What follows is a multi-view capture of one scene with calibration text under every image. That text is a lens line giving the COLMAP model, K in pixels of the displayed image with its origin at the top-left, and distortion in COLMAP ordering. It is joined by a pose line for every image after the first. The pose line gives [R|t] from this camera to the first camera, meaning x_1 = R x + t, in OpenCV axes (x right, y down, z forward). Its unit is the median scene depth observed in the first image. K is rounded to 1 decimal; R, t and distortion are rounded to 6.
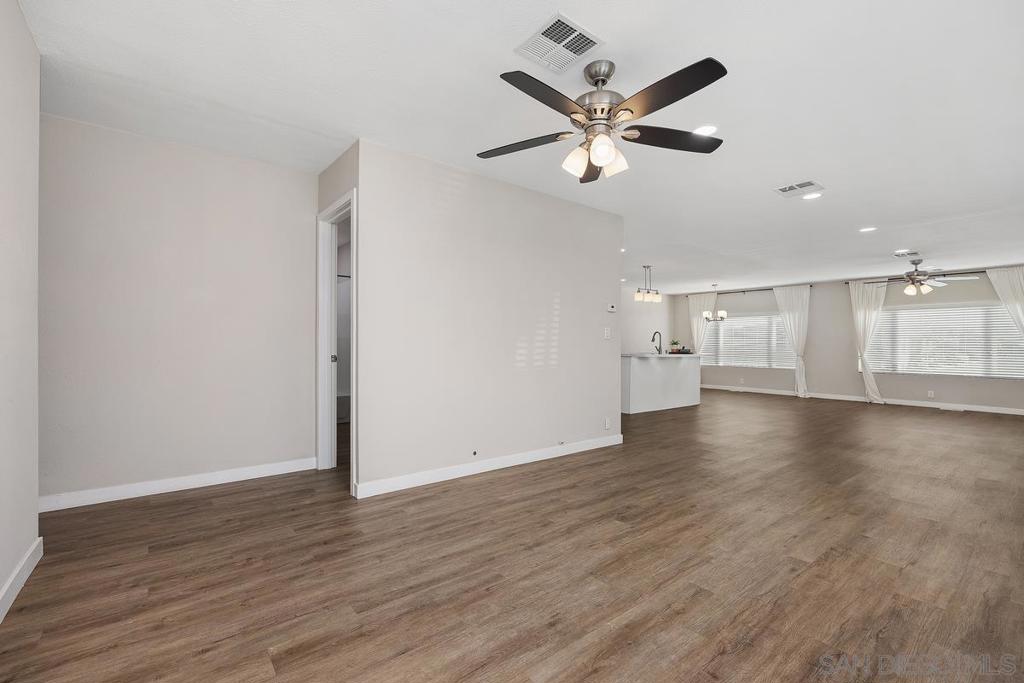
lens RADIAL K [[435.9, 0, 503.3], [0, 435.9, 347.0], [0, 0, 1]] dist [-0.010091, 0.000150]
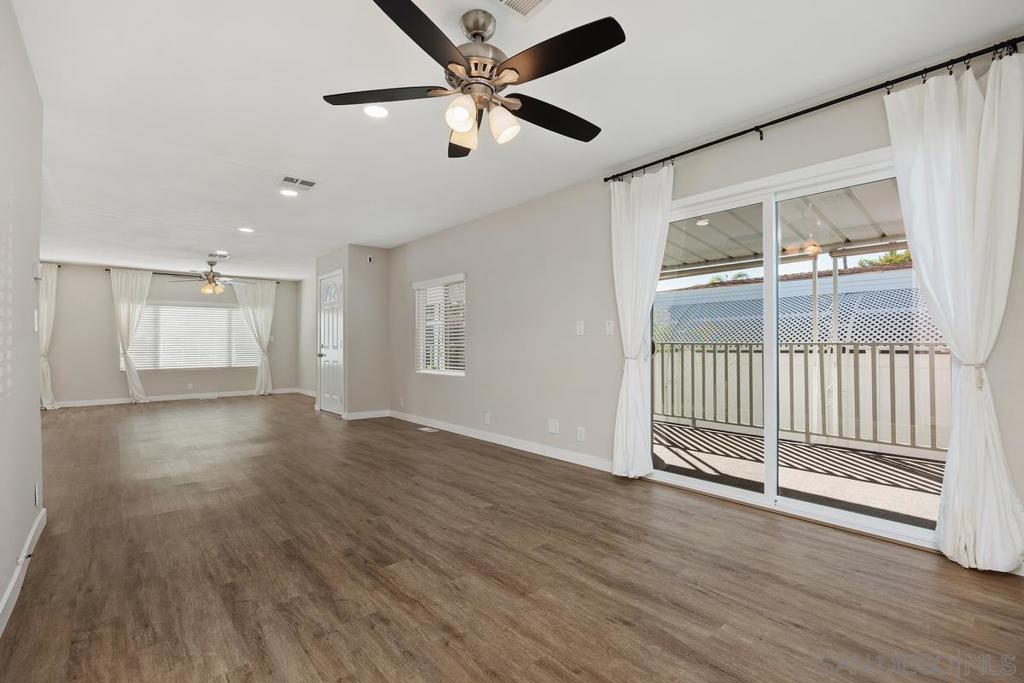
lens RADIAL K [[468.3, 0, 505.9], [0, 468.3, 346.0], [0, 0, 1]] dist [-0.014614, -0.000062]
pose [[-0.036844, -0.013326, 0.999232, -0.460354], [0.006013, 0.999890, 0.013556, -0.006727], [-0.999303, 0.006508, -0.036760, 0.644277]]
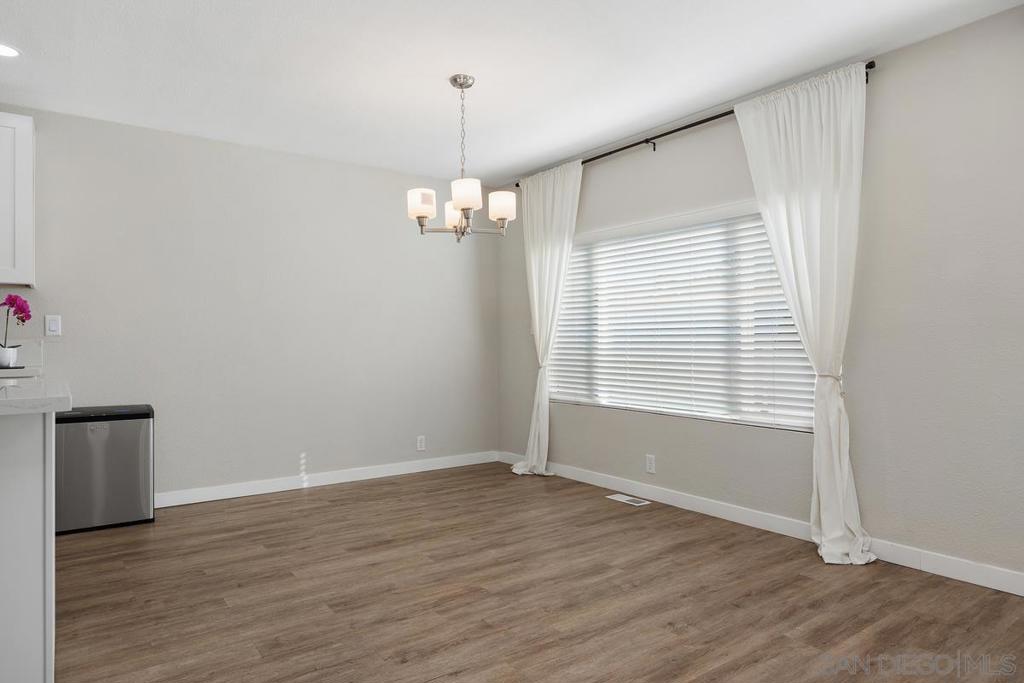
lens RADIAL K [[640.2, 0, 512.2], [0, 640.2, 344.5], [0, 0, 1]] dist [-0.002837, -0.000491]
pose [[0.999674, -0.008741, -0.024003, 0.668153], [0.008478, 0.999903, -0.011010, 0.008038], [0.024097, 0.010803, 0.999651, 0.832063]]
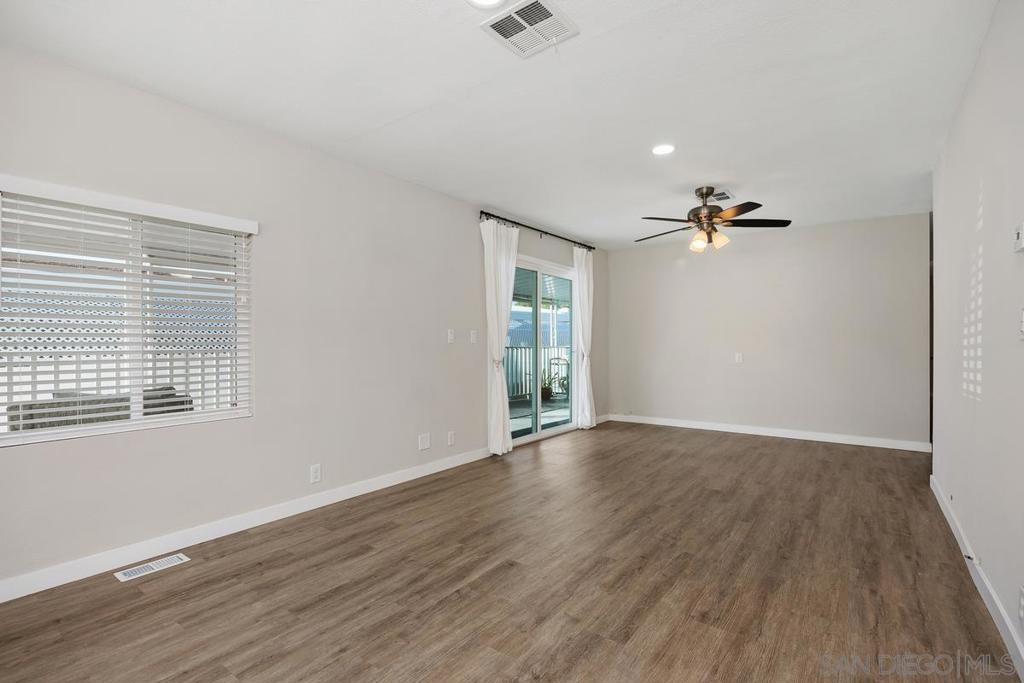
lens RADIAL K [[491.6, 0, 512.8], [0, 491.6, 340.2], [0, 0, 1]] dist [-0.001353, 0.000845]
pose [[-0.959488, -0.009905, -0.281575, 0.982023], [-0.009258, 0.999951, -0.003630, -0.020131], [0.281597, -0.000876, -0.959532, 1.739553]]
